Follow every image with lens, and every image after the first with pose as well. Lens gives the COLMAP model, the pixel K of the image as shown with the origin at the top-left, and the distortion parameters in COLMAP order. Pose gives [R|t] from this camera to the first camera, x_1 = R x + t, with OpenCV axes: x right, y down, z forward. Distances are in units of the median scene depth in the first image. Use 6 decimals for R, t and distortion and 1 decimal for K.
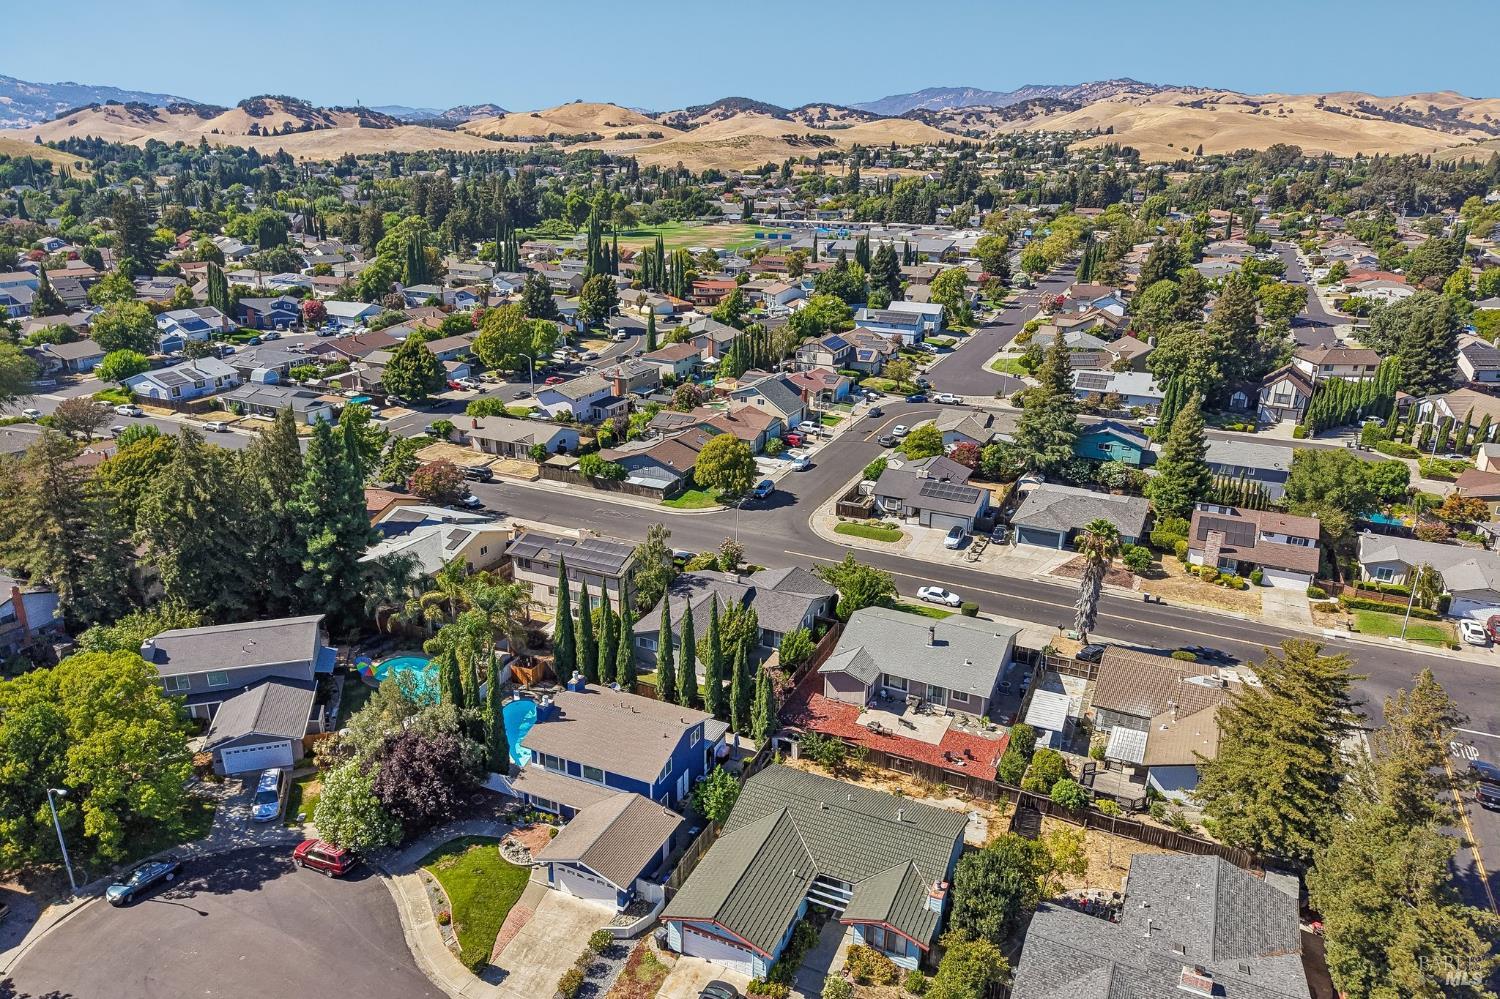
lens RADIAL K [[1004.7, 0, 749.5], [0, 1004.7, 493.9], [0, 0, 1]] dist [0.029372, -0.031963]
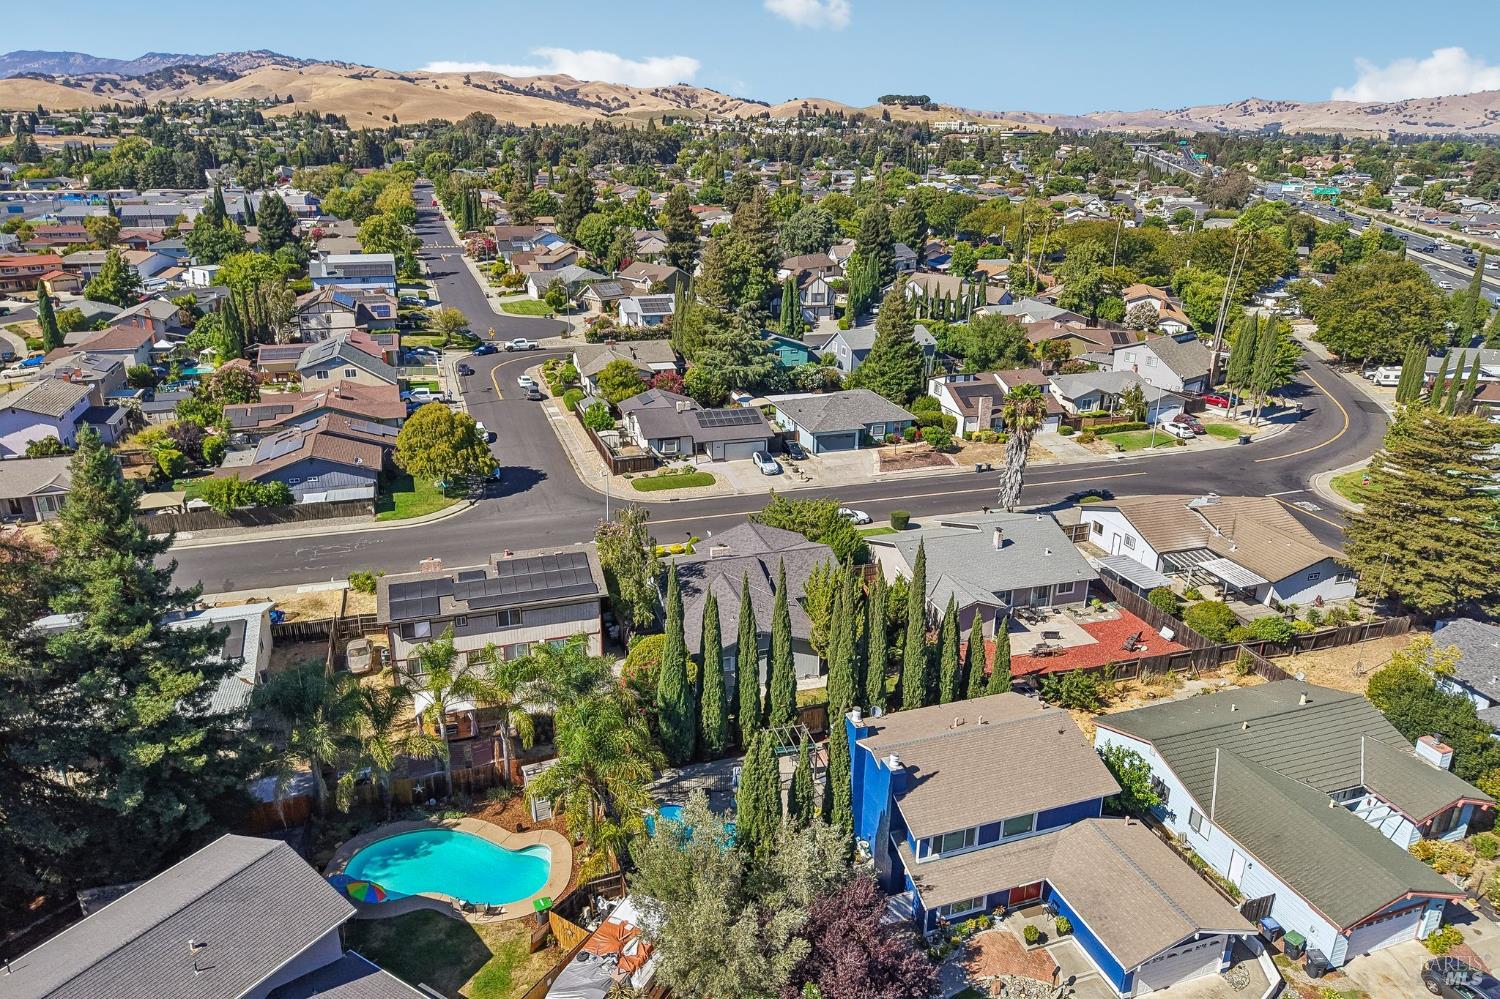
lens RADIAL K [[1004.7, 0, 749.5], [0, 1004.7, 493.9], [0, 0, 1]] dist [0.029372, -0.031963]
pose [[0.729236, -0.235560, 0.642438, -0.291617], [0.222831, 0.969451, 0.102528, -0.018082], [-0.646963, 0.068387, 0.759448, 0.263688]]
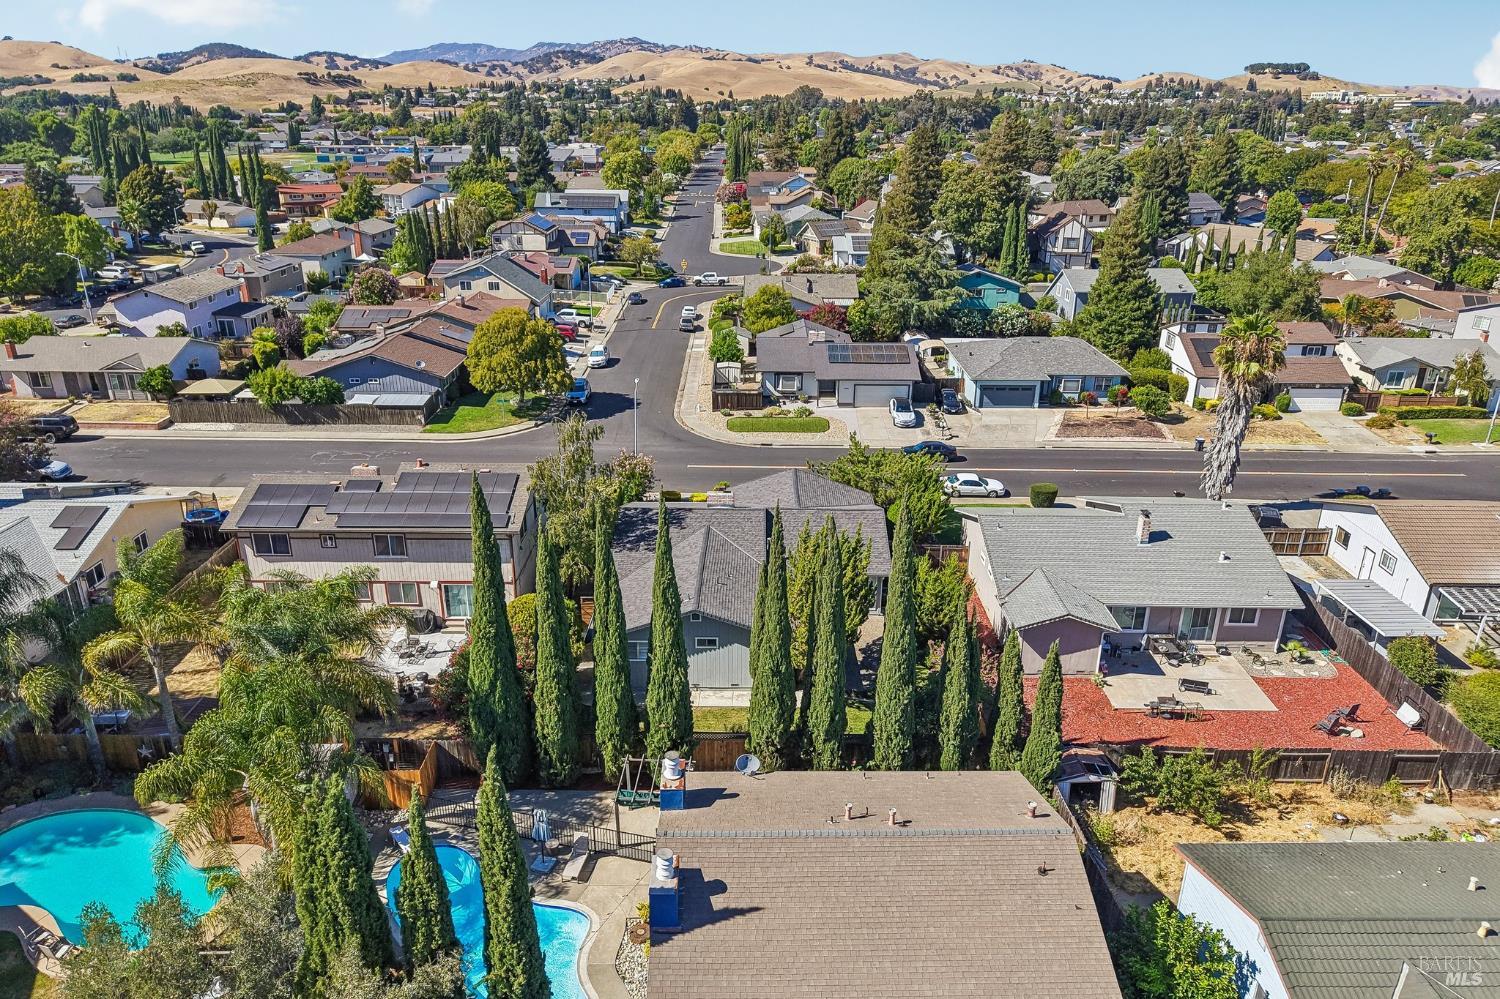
lens RADIAL K [[1006.3, 0, 748.6], [0, 1006.3, 496.7], [0, 0, 1]] dist [0.010384, -0.006178]
pose [[0.905021, -0.156863, 0.395387, -0.134017], [0.142315, 0.987614, 0.066067, 0.030956], [-0.400853, -0.003522, 0.916136, 0.315762]]
